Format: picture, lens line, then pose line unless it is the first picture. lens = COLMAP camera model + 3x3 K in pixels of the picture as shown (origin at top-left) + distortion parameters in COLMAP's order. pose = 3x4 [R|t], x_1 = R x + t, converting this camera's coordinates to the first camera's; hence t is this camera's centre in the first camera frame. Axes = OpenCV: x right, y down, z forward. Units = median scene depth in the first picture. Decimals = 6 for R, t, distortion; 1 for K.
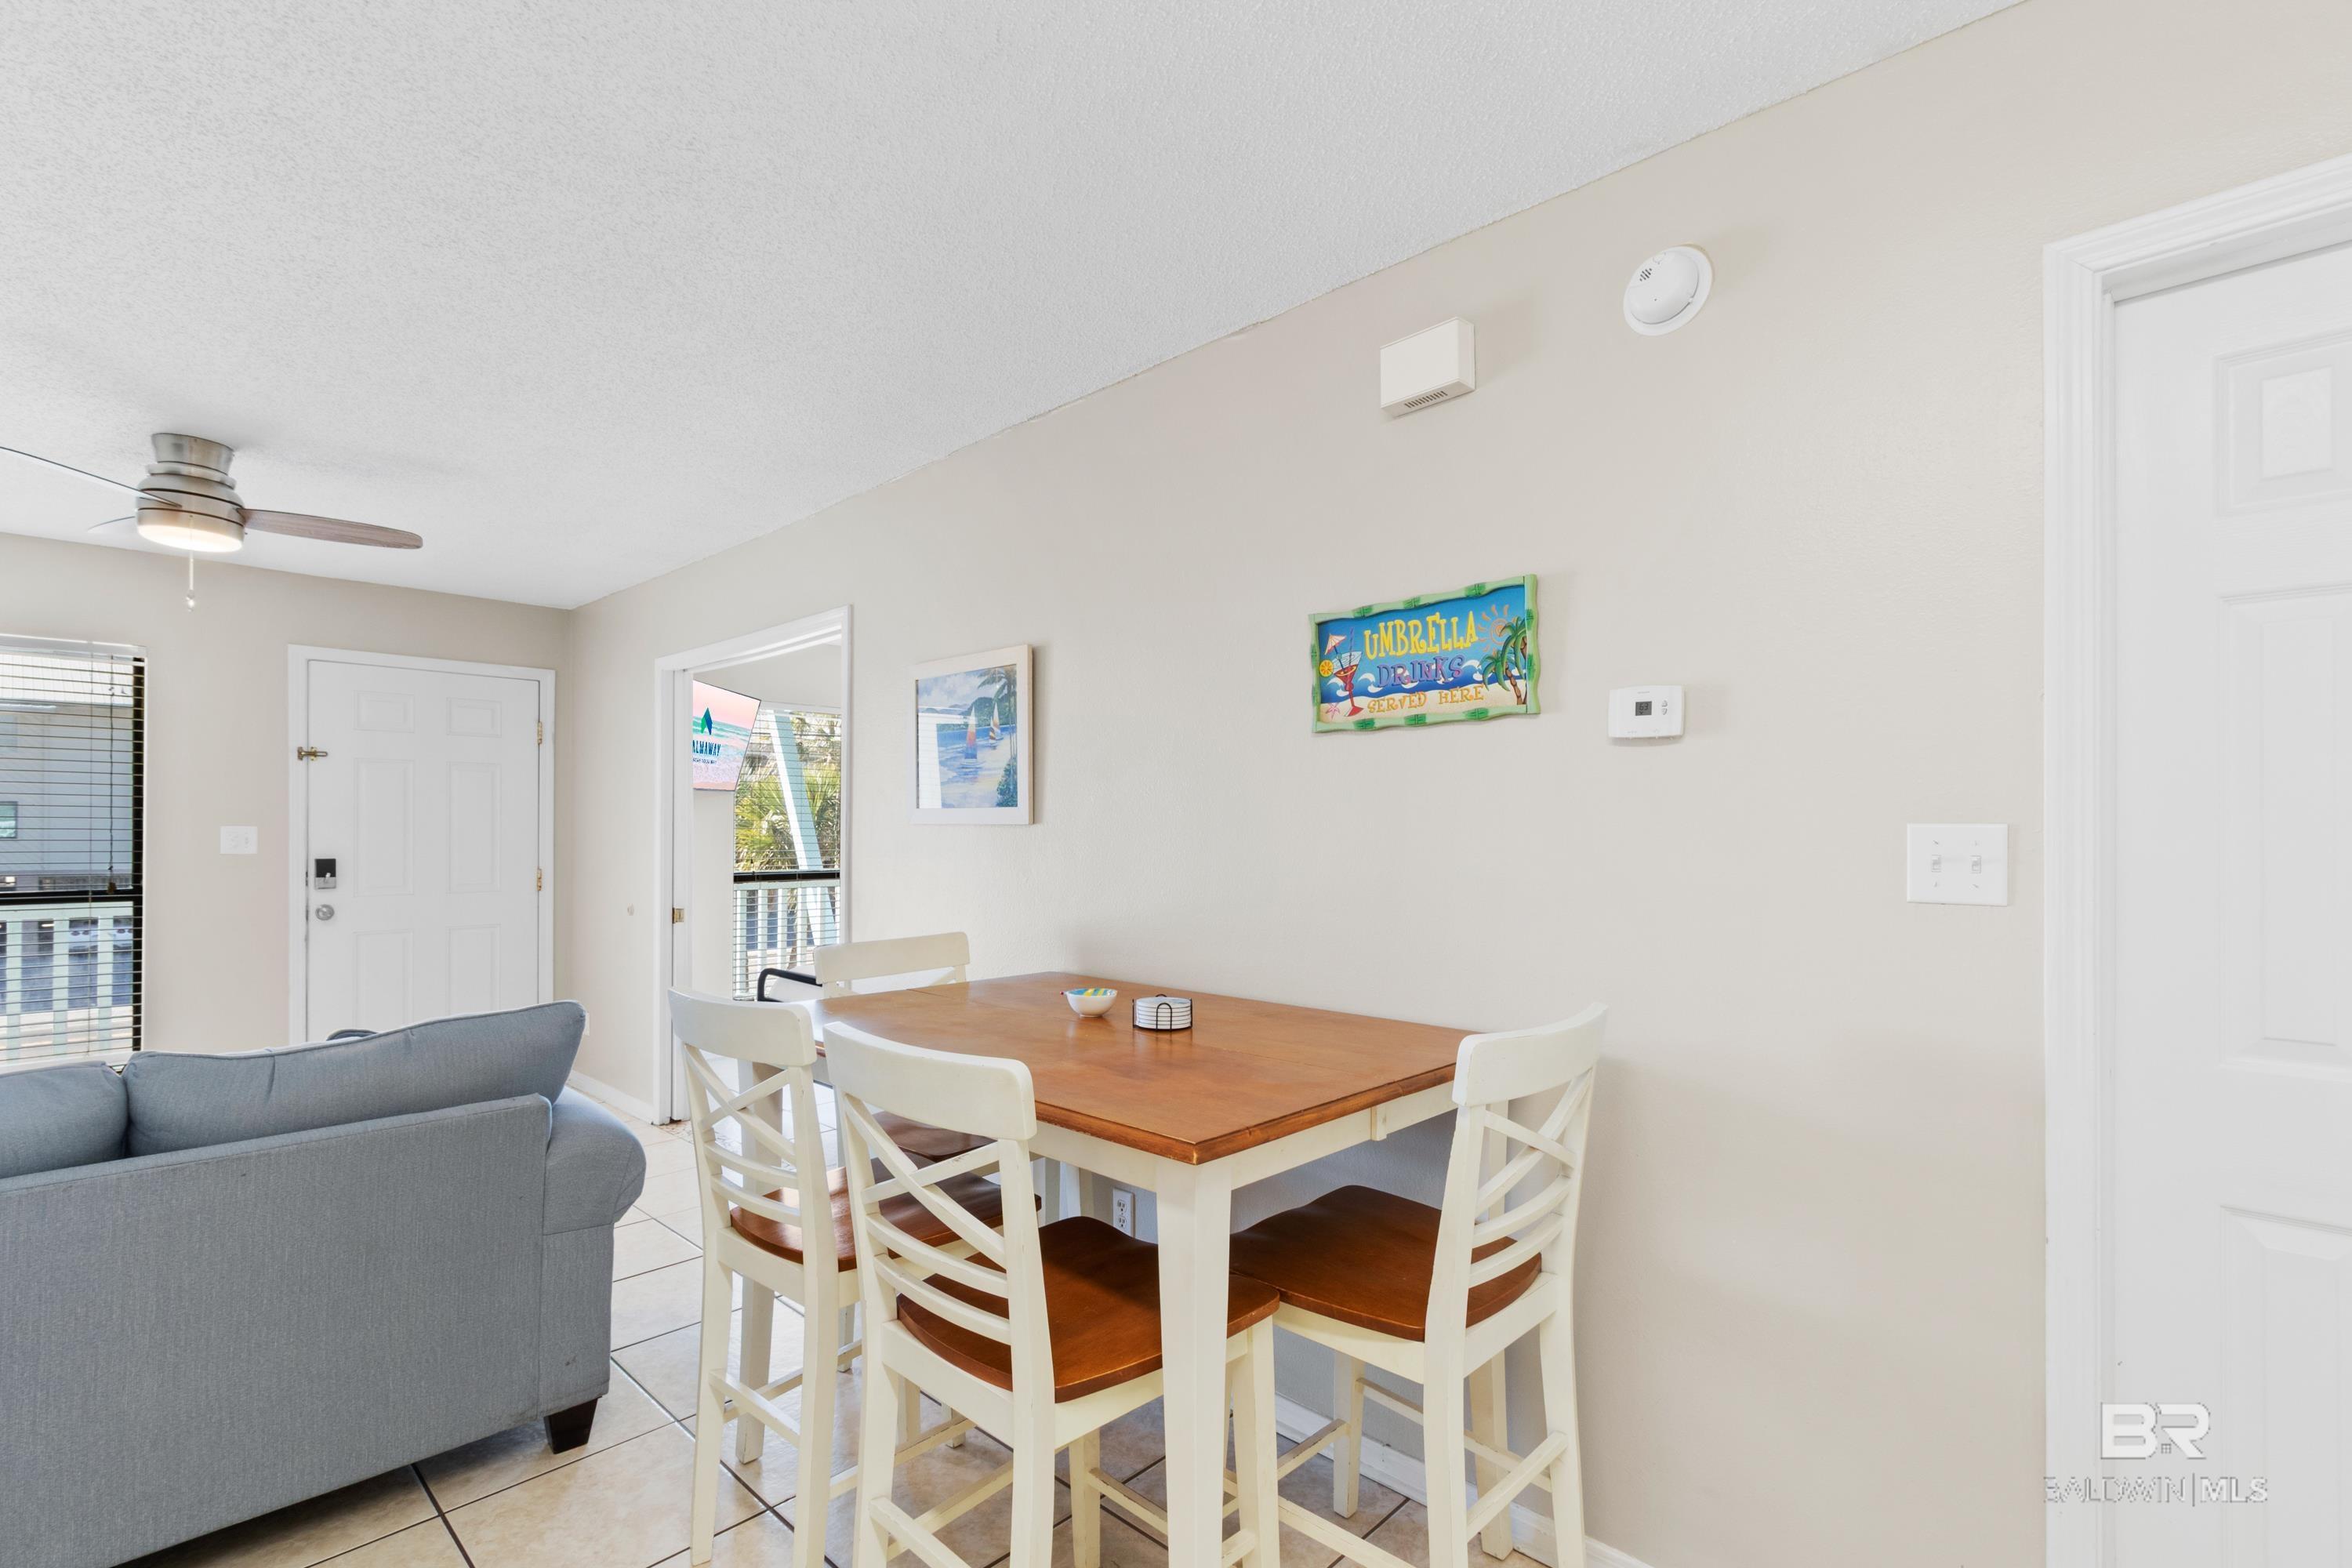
lens RADIAL K [[1035.2, 0, 1176.0], [0, 1035.2, 784.0], [0, 0, 1]] dist [0.000528, 0.000084]
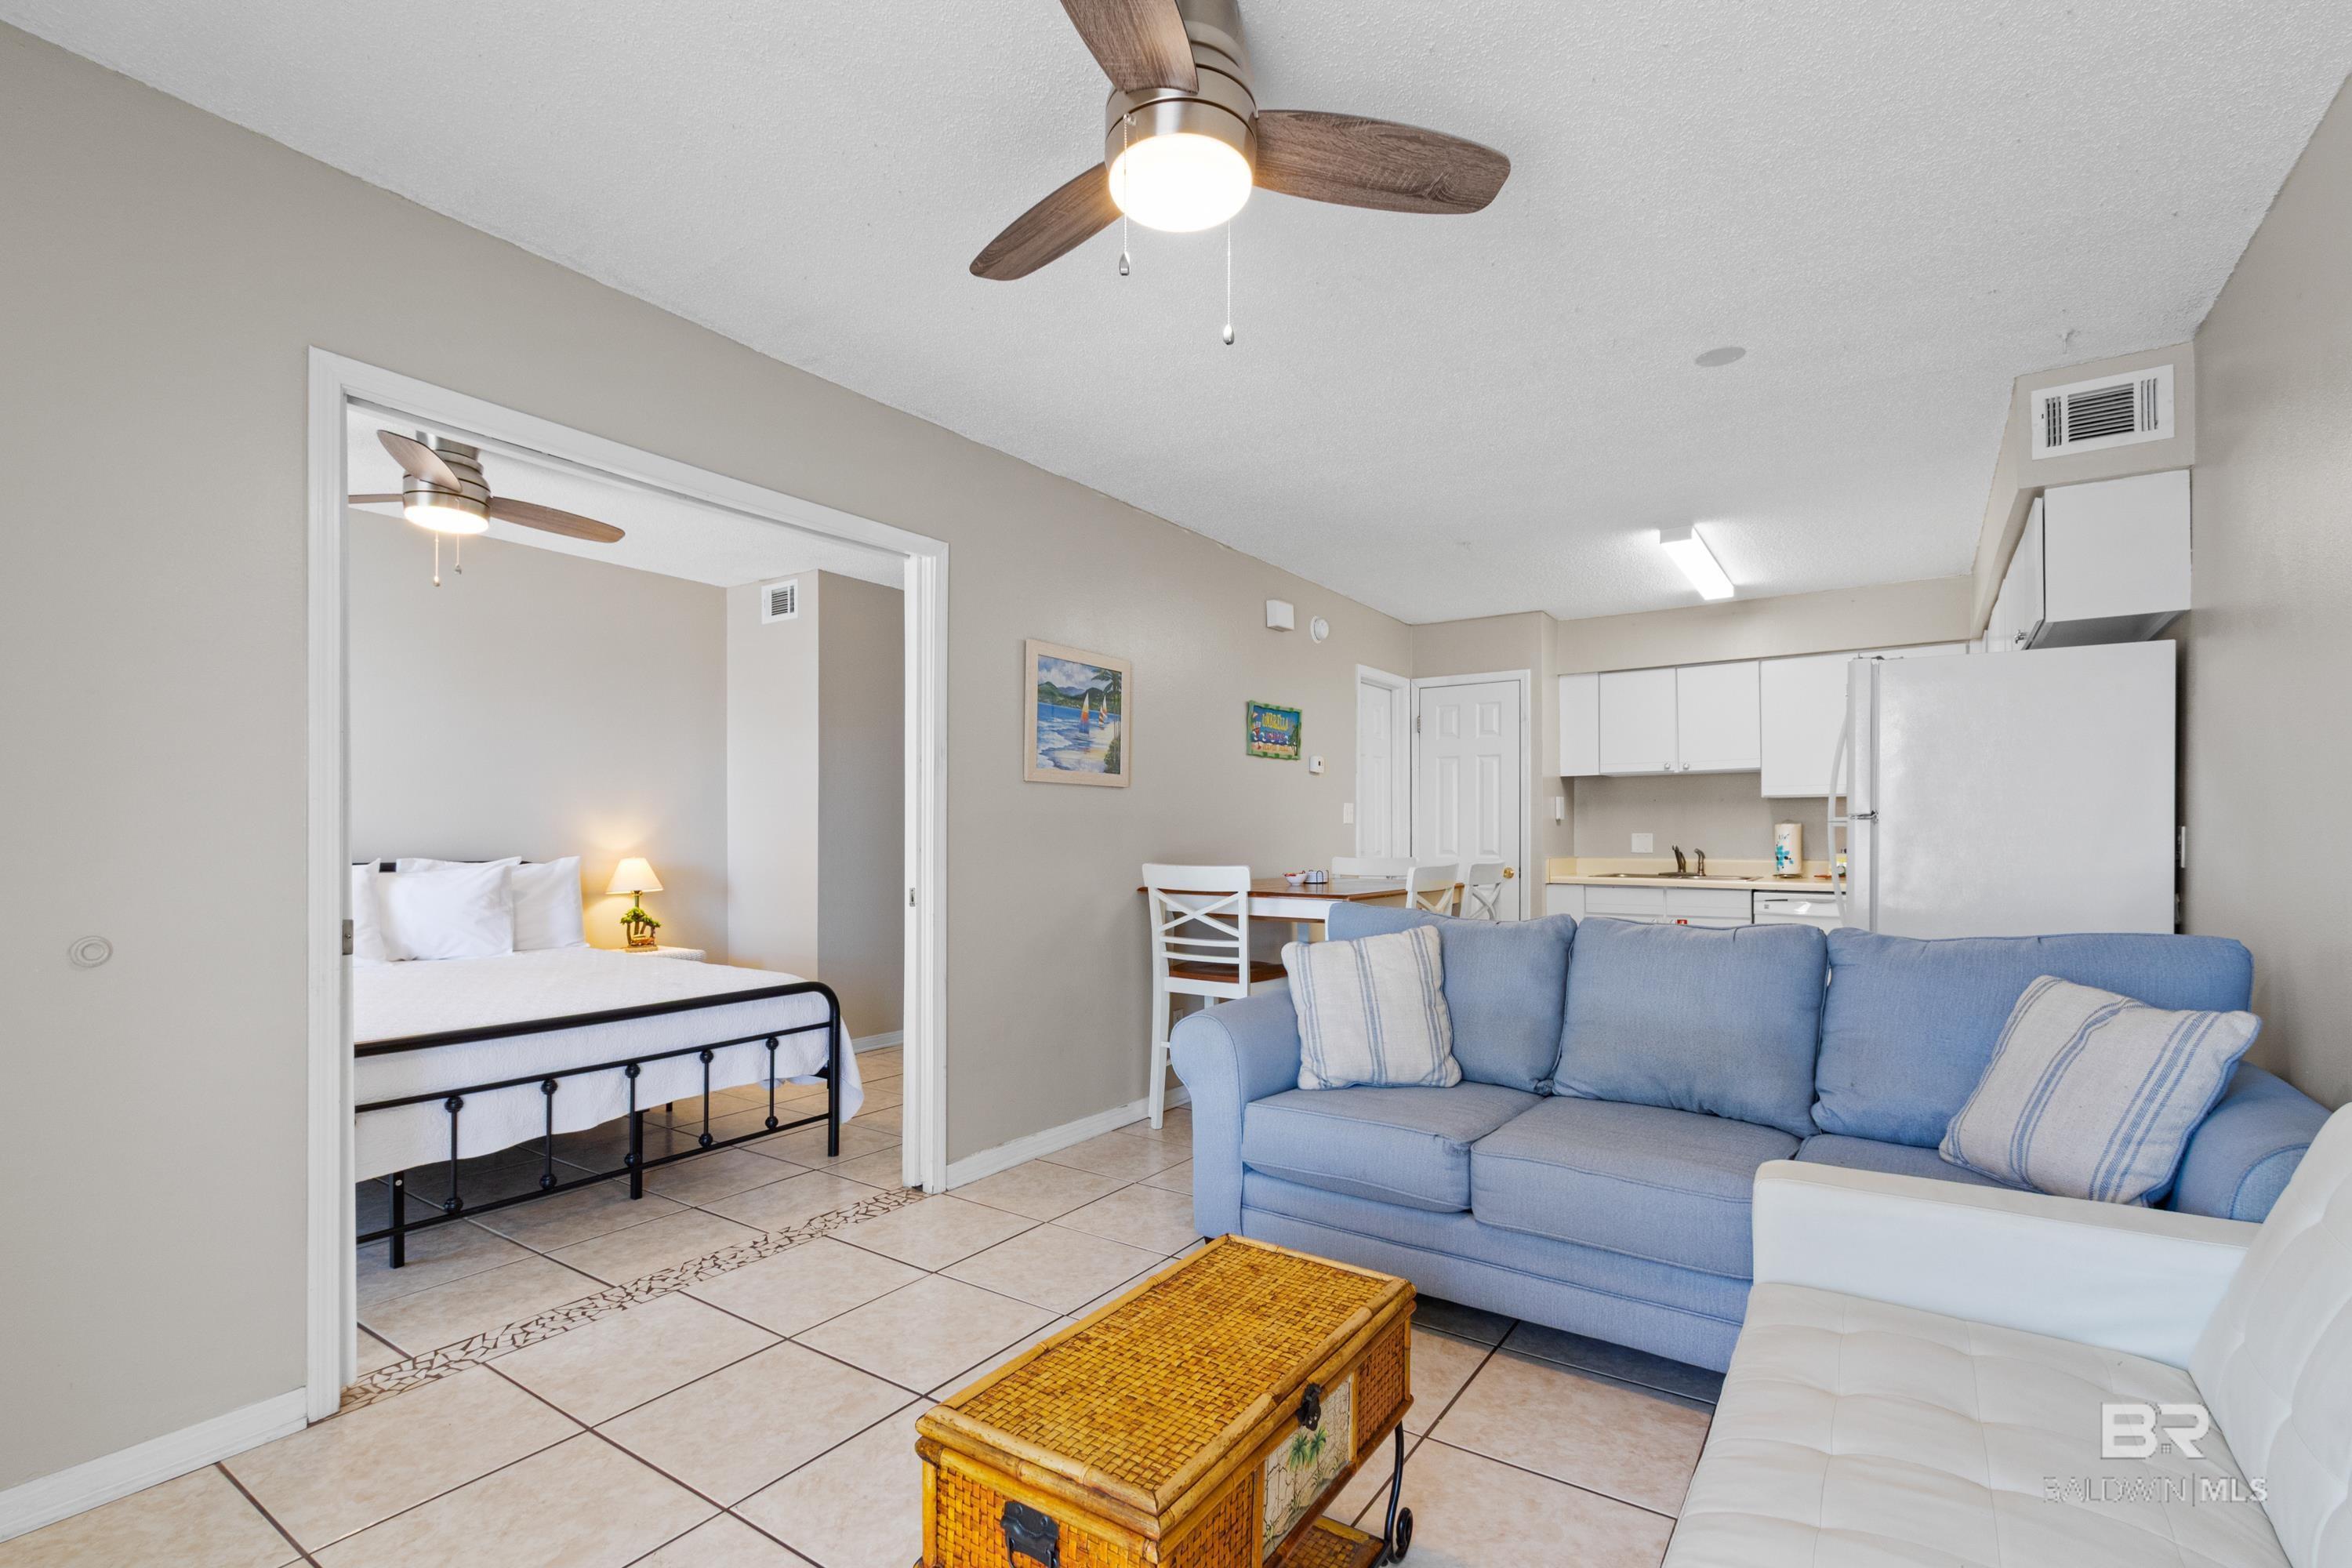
lens RADIAL K [[1071.6, 0, 1167.3], [0, 1071.6, 838.0], [0, 0, 1]] dist [0.002797, 0.000234]
pose [[-0.146553, -0.000015, 0.989203, -1.371431], [-0.040586, 0.999158, -0.005998, 0.098057], [-0.988370, -0.041026, -0.146430, 0.979508]]
